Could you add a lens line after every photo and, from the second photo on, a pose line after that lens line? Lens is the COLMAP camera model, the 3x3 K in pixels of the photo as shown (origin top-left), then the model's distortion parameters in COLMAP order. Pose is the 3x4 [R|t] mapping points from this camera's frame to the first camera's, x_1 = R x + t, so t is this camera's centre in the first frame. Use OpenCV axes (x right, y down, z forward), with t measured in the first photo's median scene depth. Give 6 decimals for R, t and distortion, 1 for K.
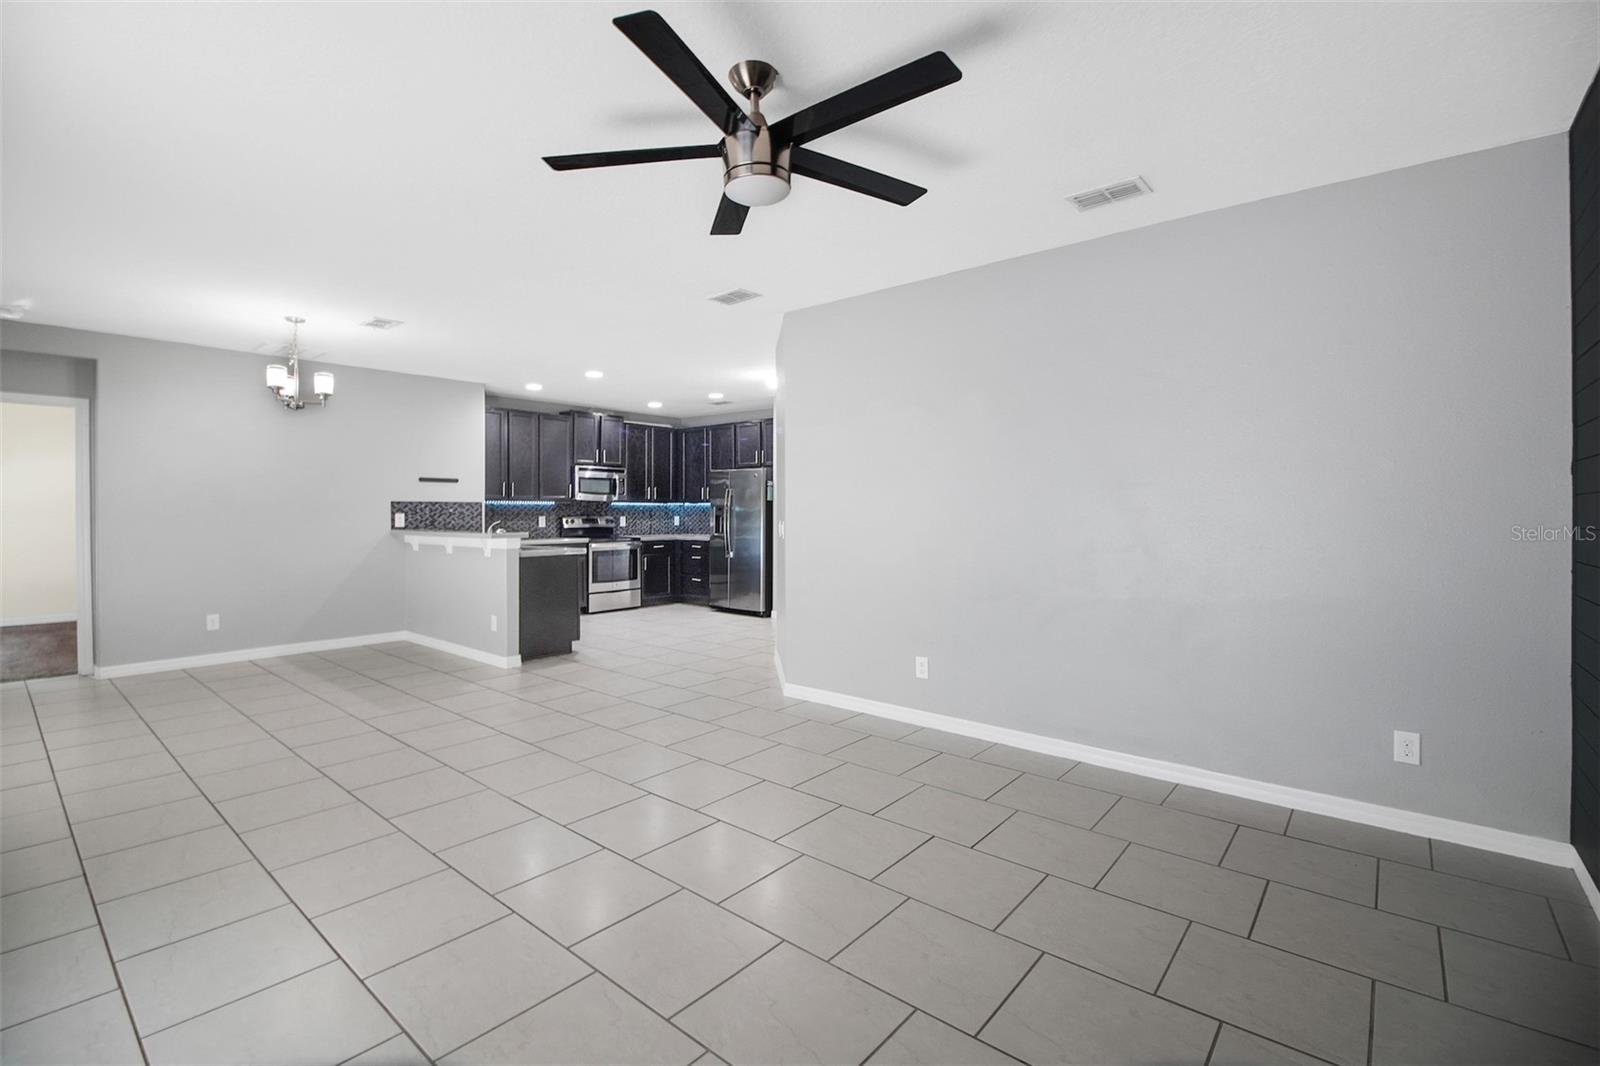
lens RADIAL K [[680.2, 0, 795.1], [0, 680.2, 515.9], [0, 0, 1]] dist [-0.025168, -0.002232]
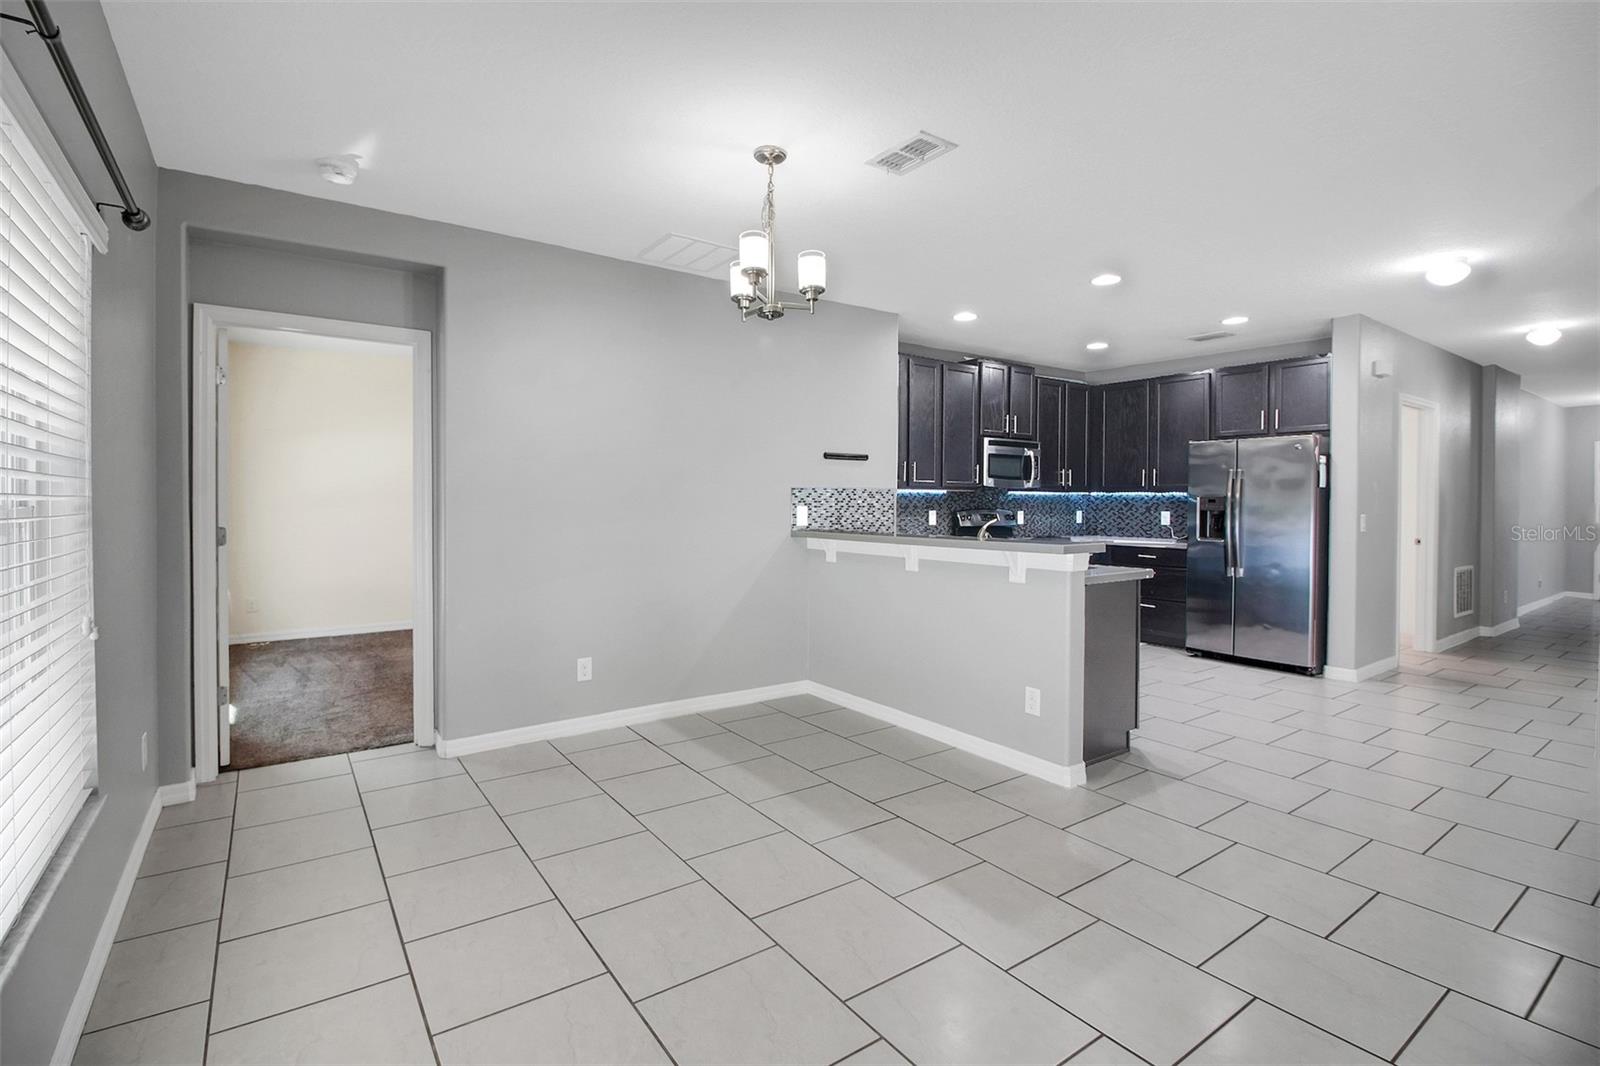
lens RADIAL K [[709.6, 0, 797.6], [0, 709.6, 510.1], [0, 0, 1]] dist [-0.004091, -0.008347]
pose [[0.963536, 0.007724, -0.267466, -0.320043], [-0.006615, 0.999965, 0.005046, -0.002213], [0.267496, -0.003093, 0.963554, 0.250260]]
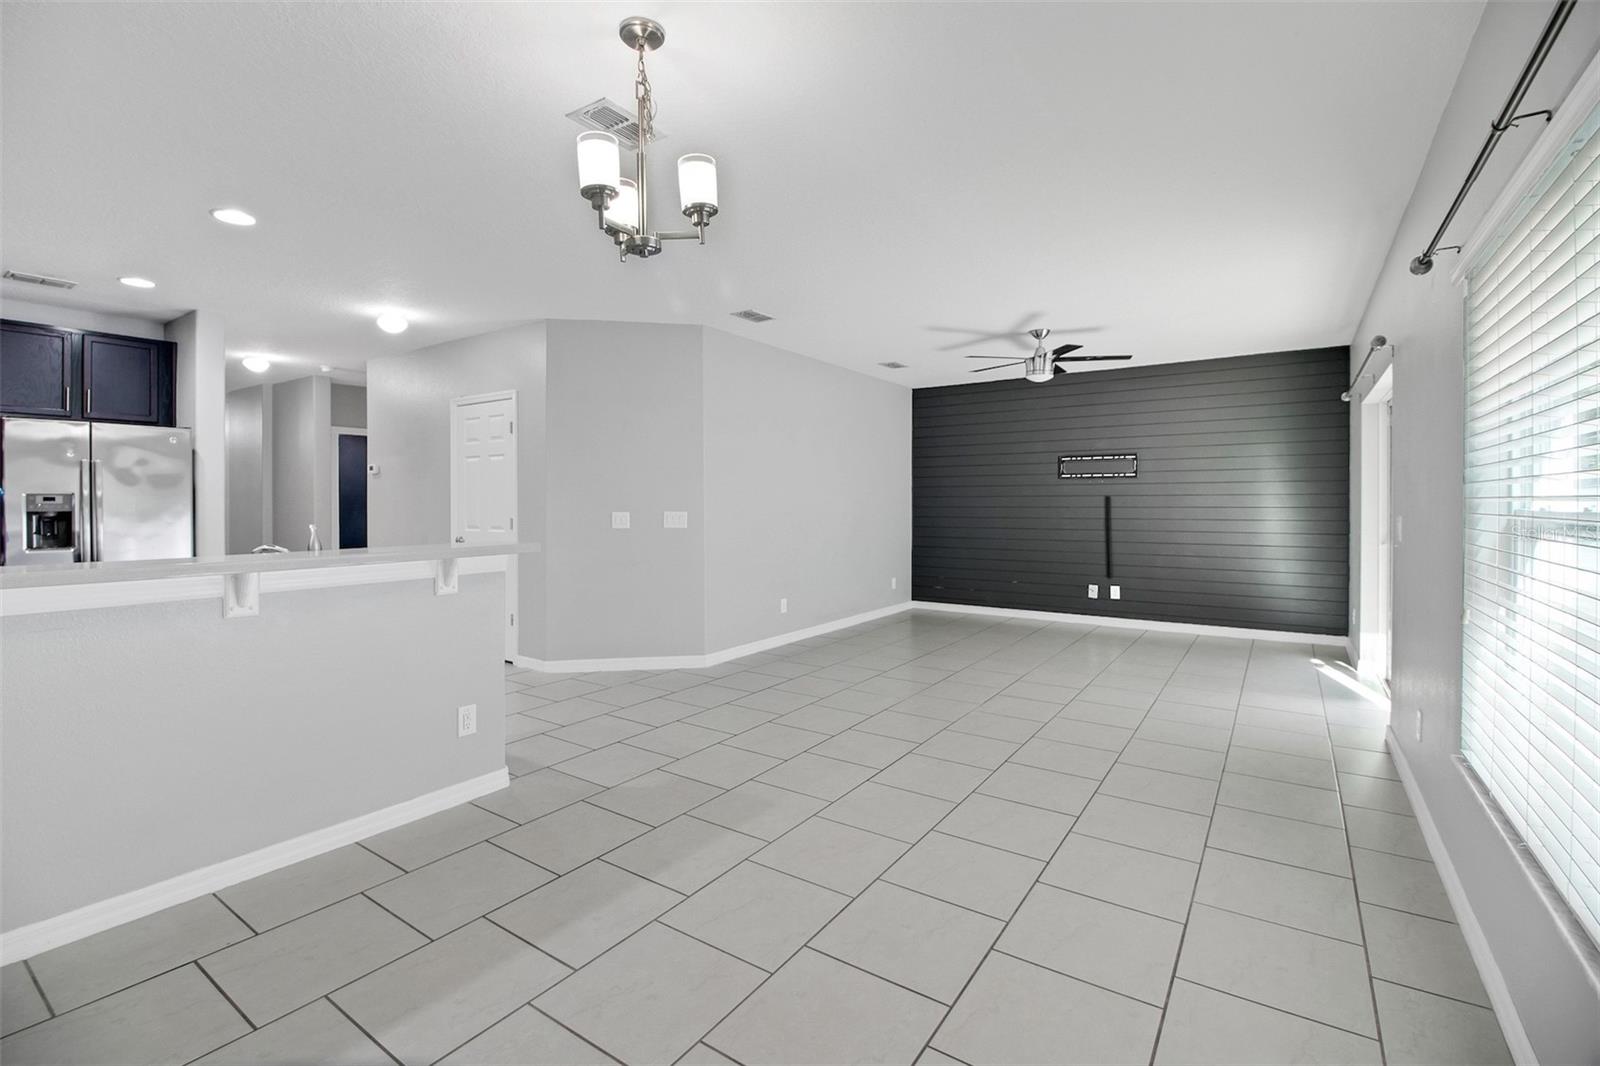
lens RADIAL K [[709.6, 0, 760.5], [0, 709.6, 507.8], [0, 0, 1]] dist [-0.004091, -0.008347]
pose [[-0.050798, -0.003260, 0.998704, -0.657457], [0.005160, 0.999980, 0.003527, -0.002849], [-0.998696, 0.005333, -0.050780, 0.528852]]
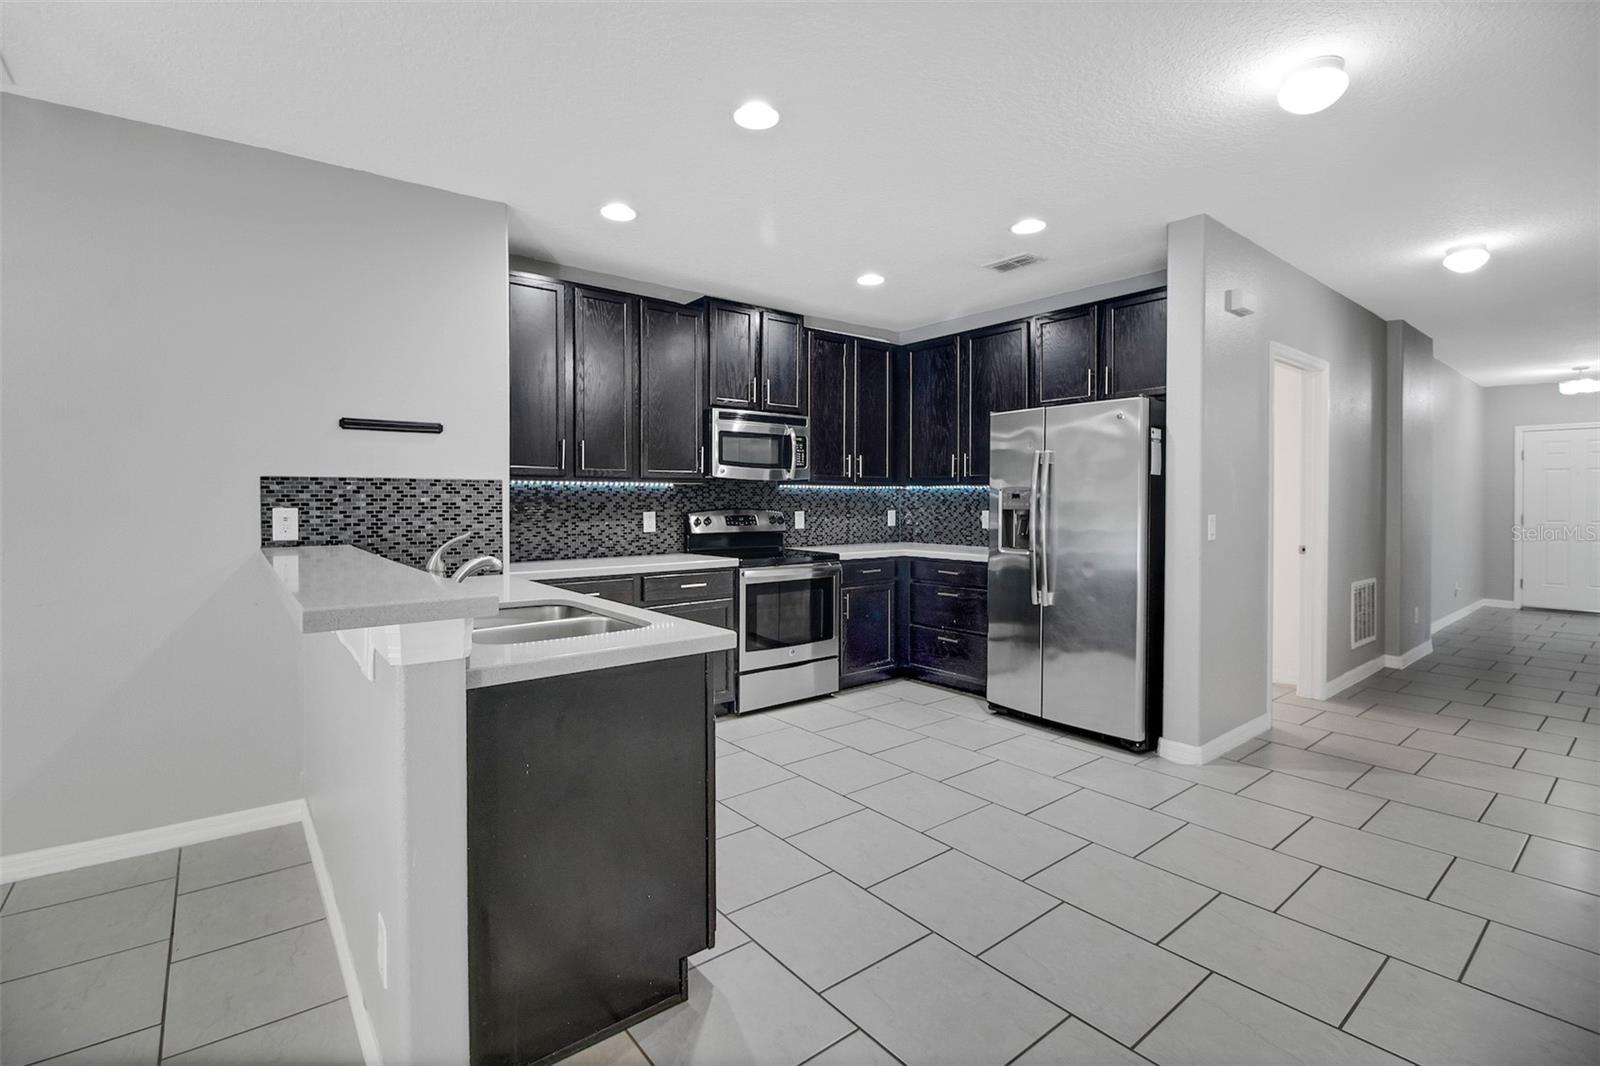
lens RADIAL K [[709.6, 0, 799.2], [0, 709.6, 511.4], [0, 0, 1]] dist [-0.004091, -0.008347]
pose [[0.979537, 0.003055, -0.201239, -0.162071], [-0.001303, 0.999960, 0.008836, -0.004121], [0.201258, -0.008393, 0.979502, 0.519775]]
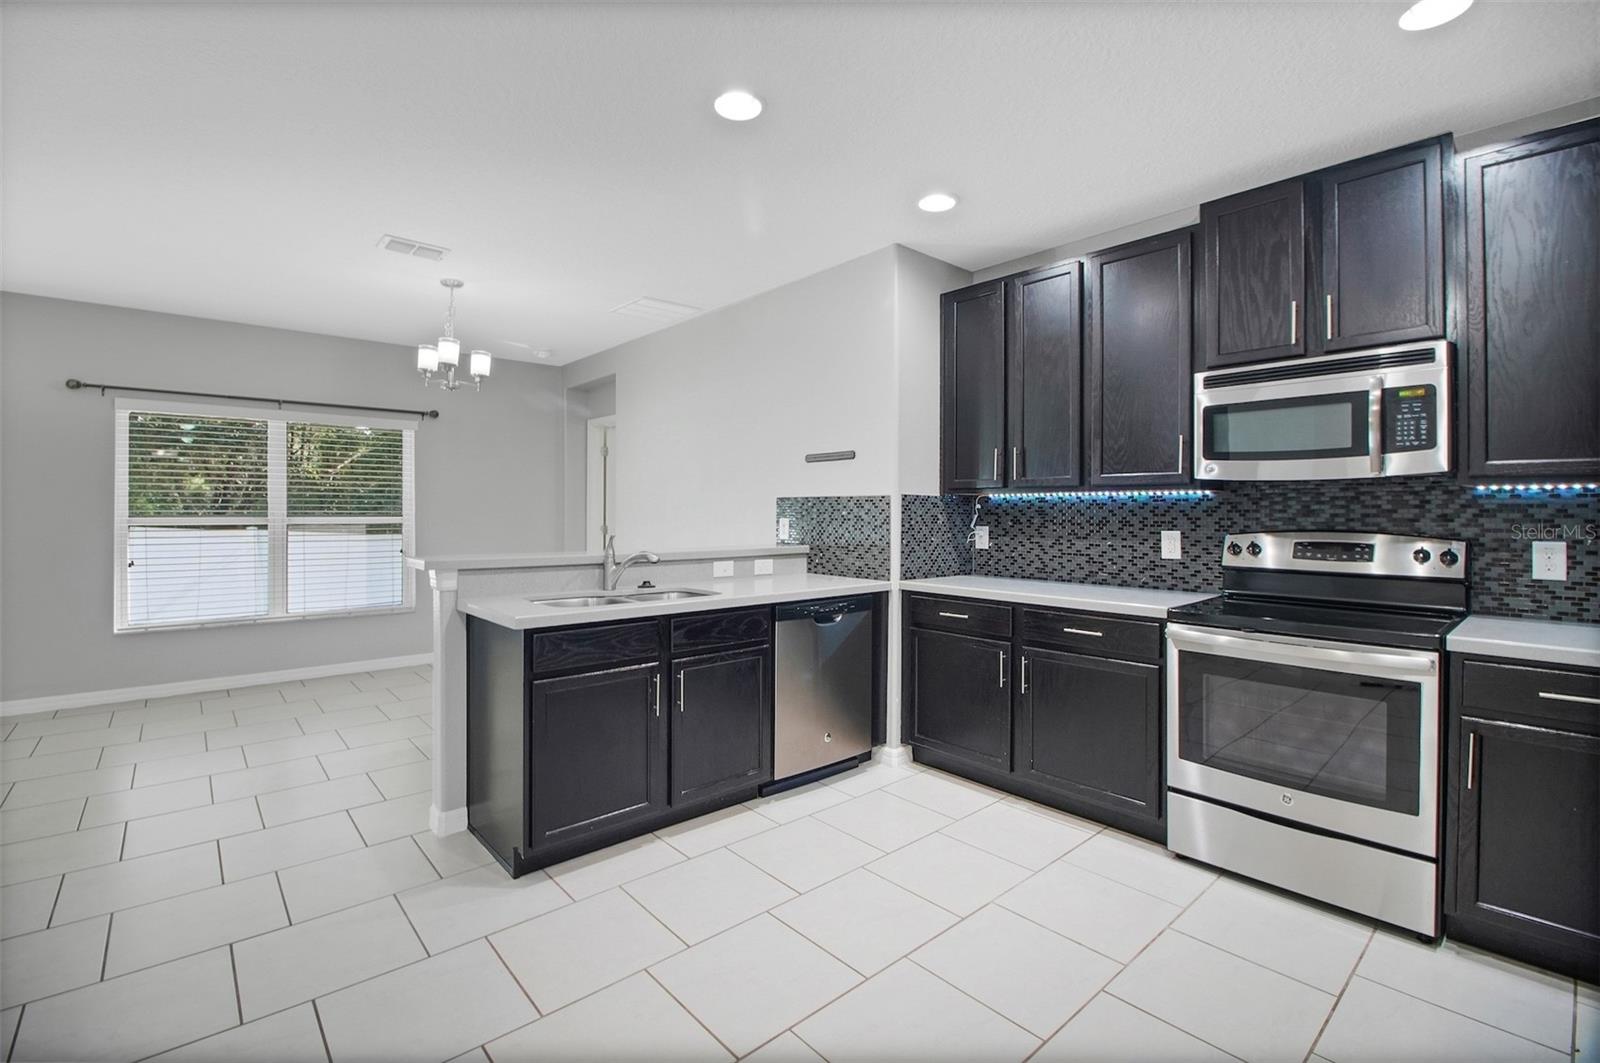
lens RADIAL K [[702.8, 0, 781.4], [0, 702.8, 513.4], [0, 0, 1]] dist [-0.019330, -0.003425]
pose [[-0.157246, 0.003024, -0.987555, 0.033250], [-0.009308, 0.999946, 0.004544, -0.008230], [0.987516, 0.009907, -0.157209, 0.877397]]
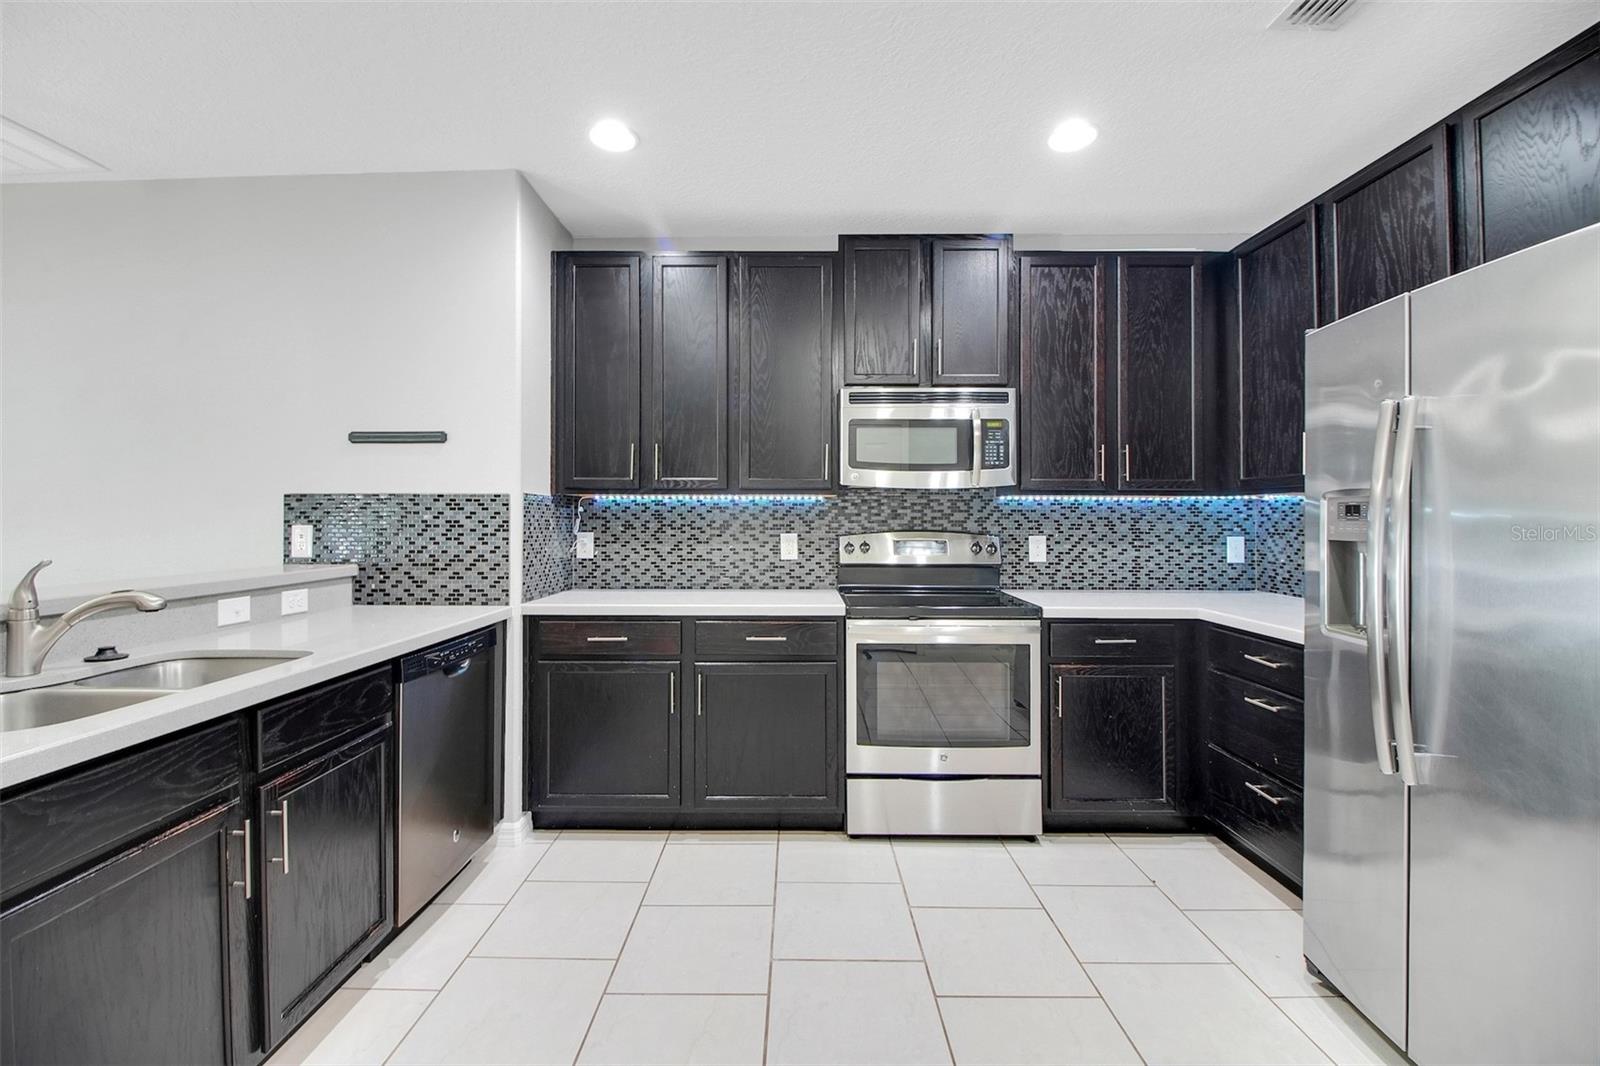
lens RADIAL K [[709.6, 0, 796.8], [0, 709.6, 514.8], [0, 0, 1]] dist [-0.004091, -0.008347]
pose [[0.639924, -0.002833, -0.768433, -0.058592], [-0.007175, 0.999928, -0.009662, -0.005744], [0.768405, 0.011697, 0.639857, 0.764883]]
